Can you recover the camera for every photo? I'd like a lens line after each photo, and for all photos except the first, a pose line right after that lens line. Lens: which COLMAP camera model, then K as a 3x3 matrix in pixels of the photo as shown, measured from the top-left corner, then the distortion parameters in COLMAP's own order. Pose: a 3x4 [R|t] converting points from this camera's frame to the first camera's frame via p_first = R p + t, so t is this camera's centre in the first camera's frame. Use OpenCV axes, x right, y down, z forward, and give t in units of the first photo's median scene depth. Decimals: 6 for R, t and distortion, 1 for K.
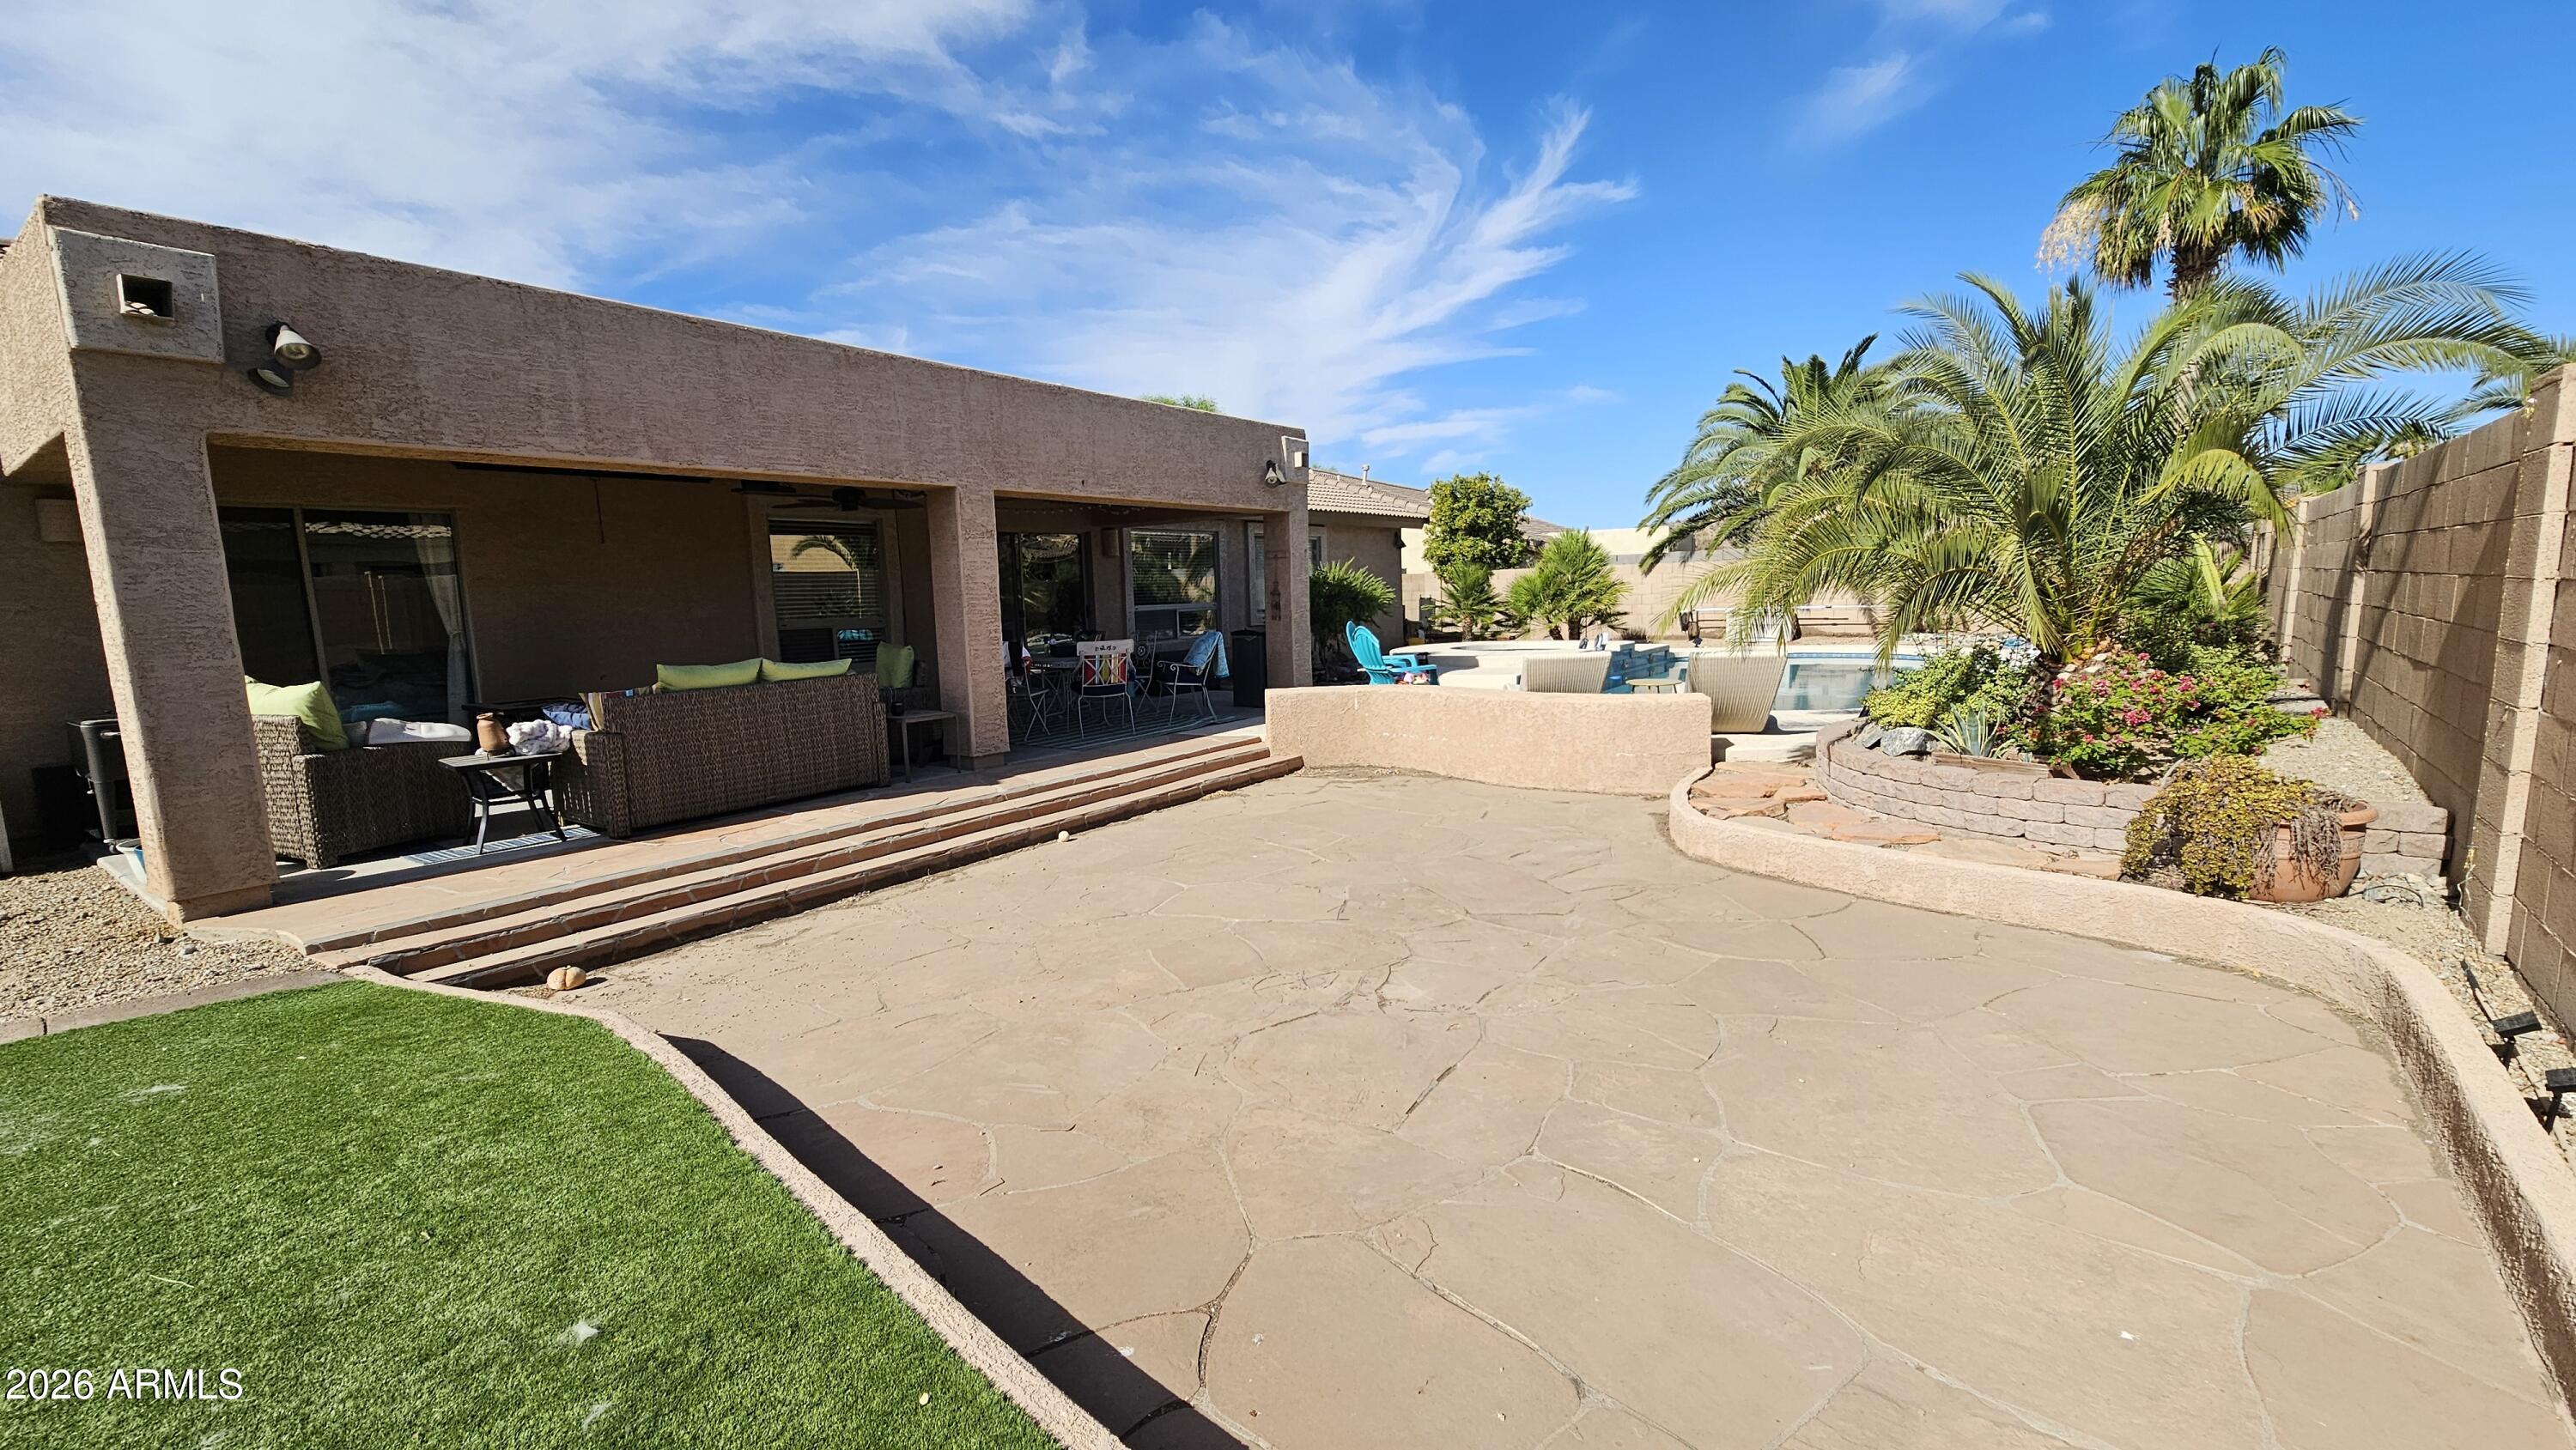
lens RADIAL K [[1047.5, 0, 1299.6], [0, 1047.5, 739.8], [0, 0, 1]] dist [-0.004901, 0.000047]
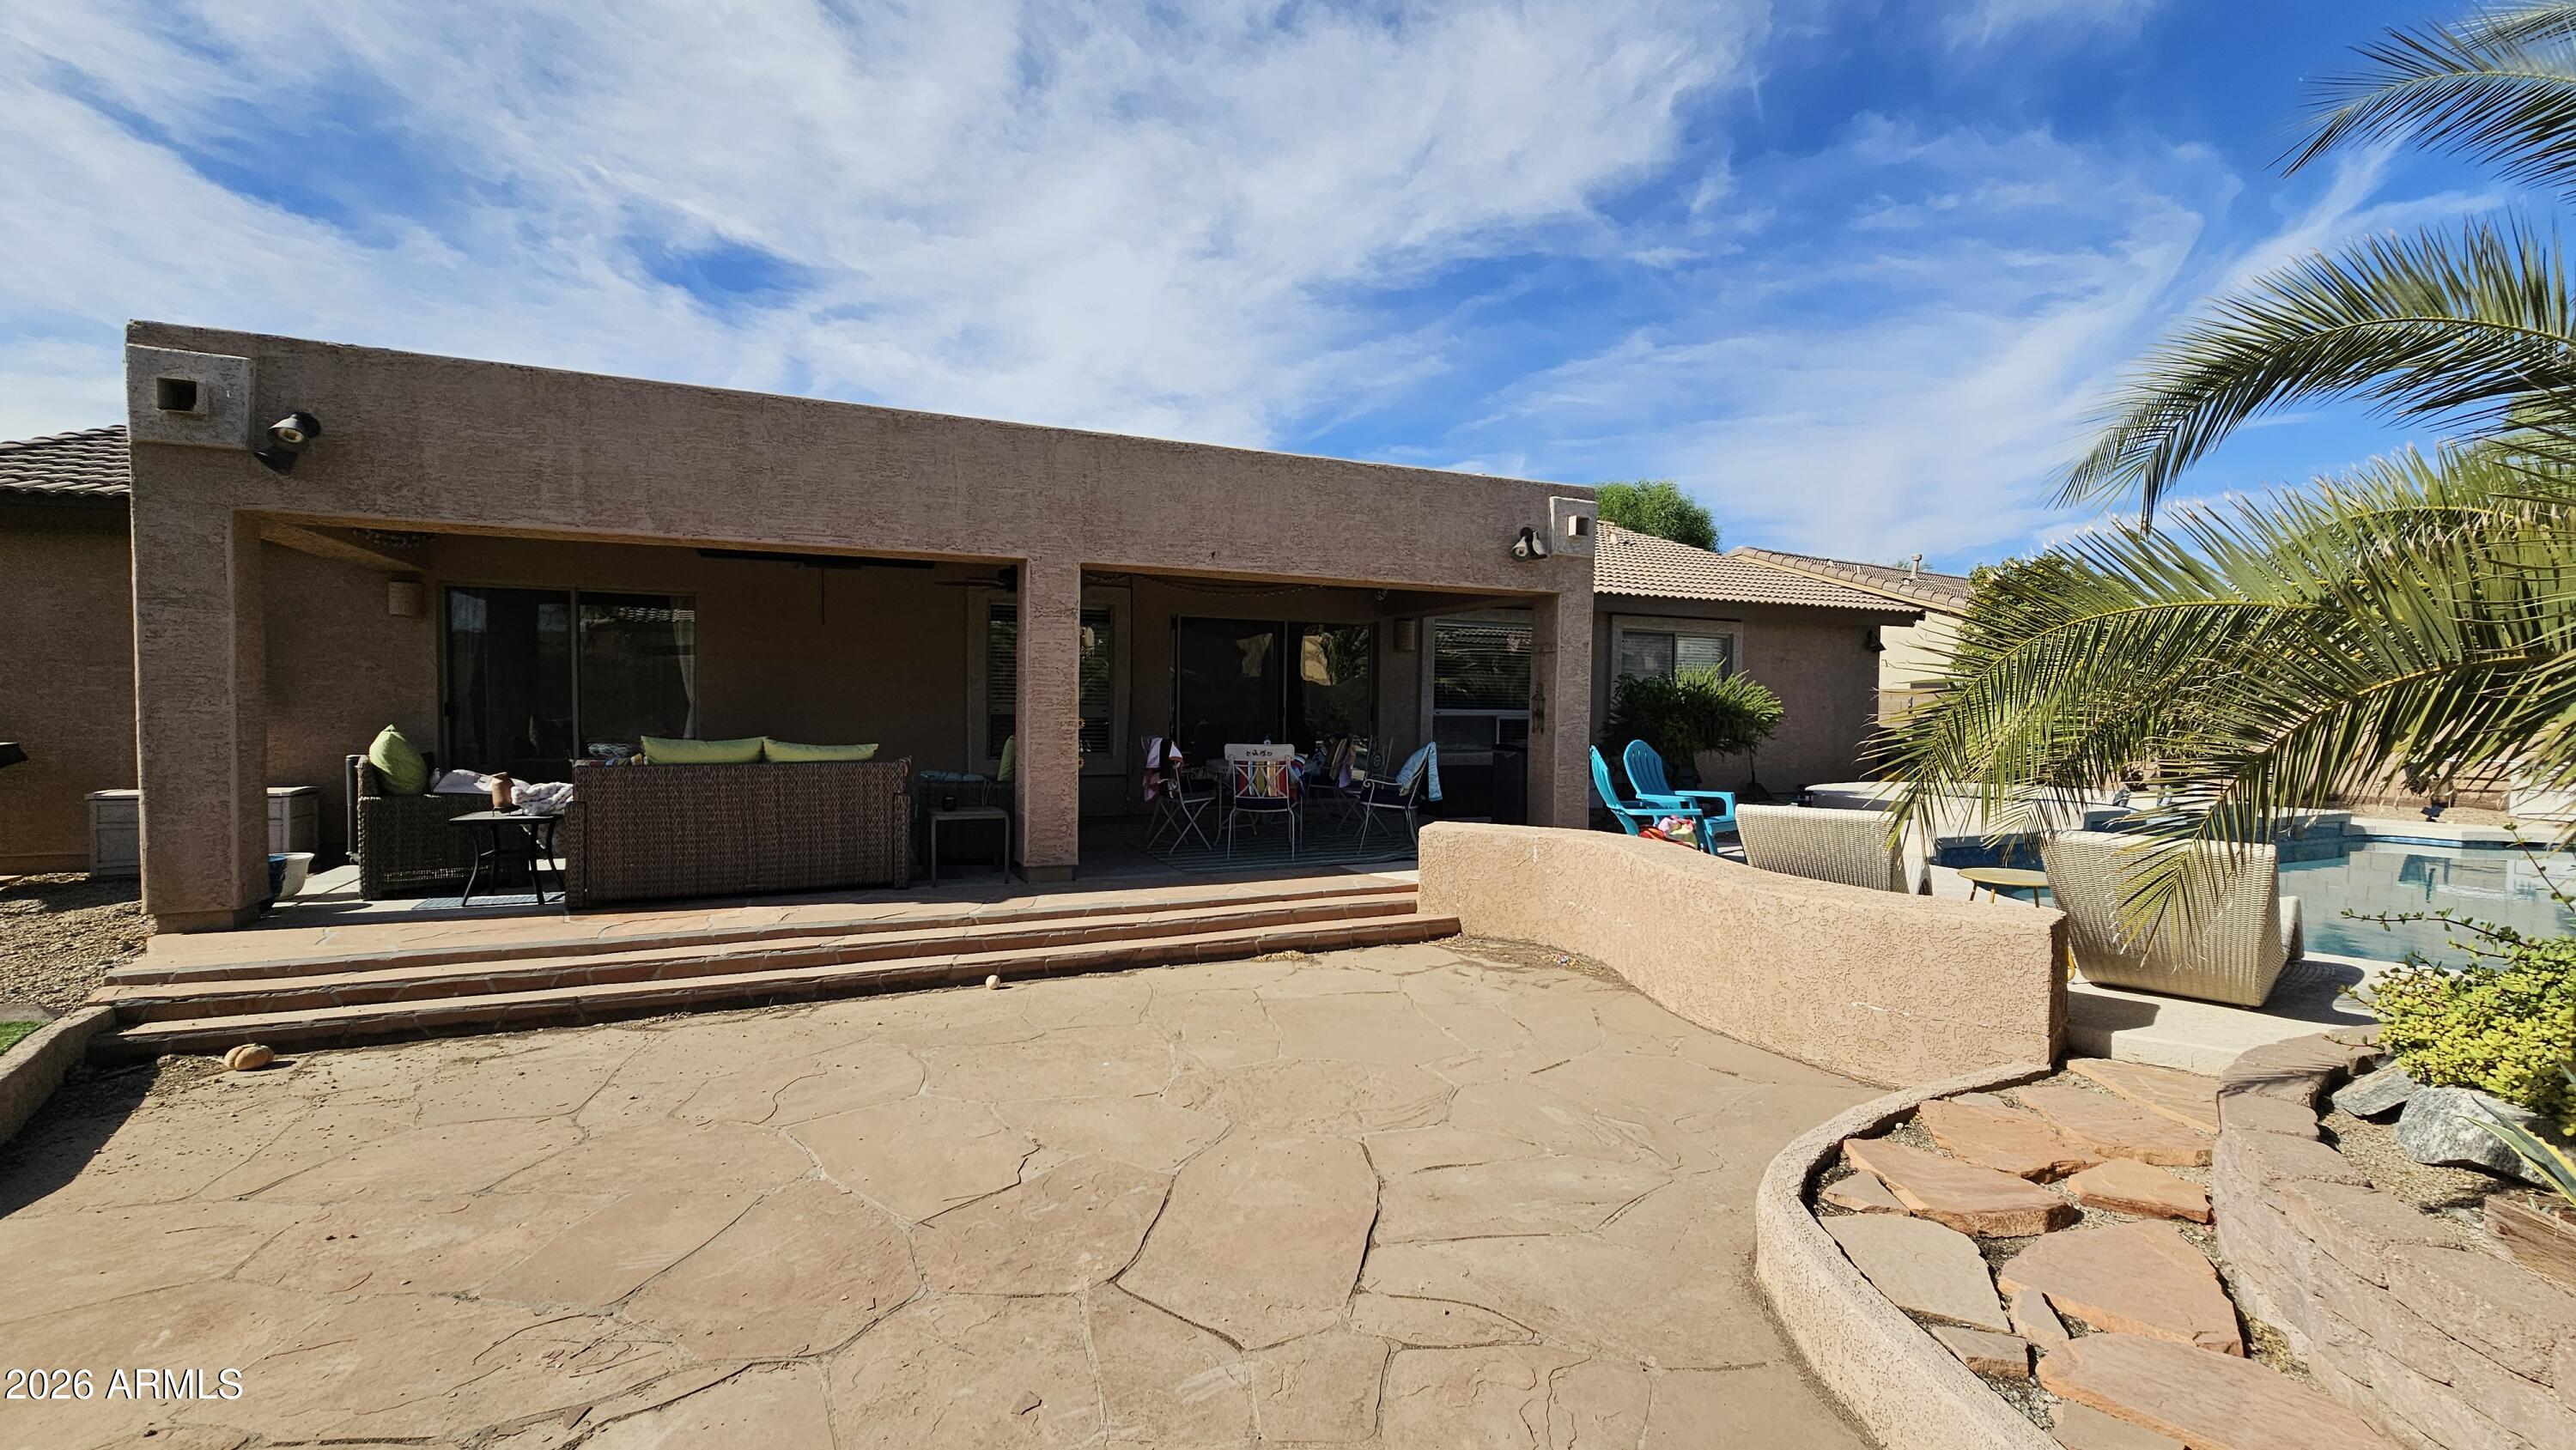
lens RADIAL K [[1047.5, 0, 1299.6], [0, 1047.5, 739.8], [0, 0, 1]] dist [-0.004901, 0.000047]
pose [[0.854428, 0.054889, -0.516662, 0.408894], [-0.107937, 0.991462, -0.073168, -0.062096], [0.508234, 0.118284, 0.853057, 0.467779]]
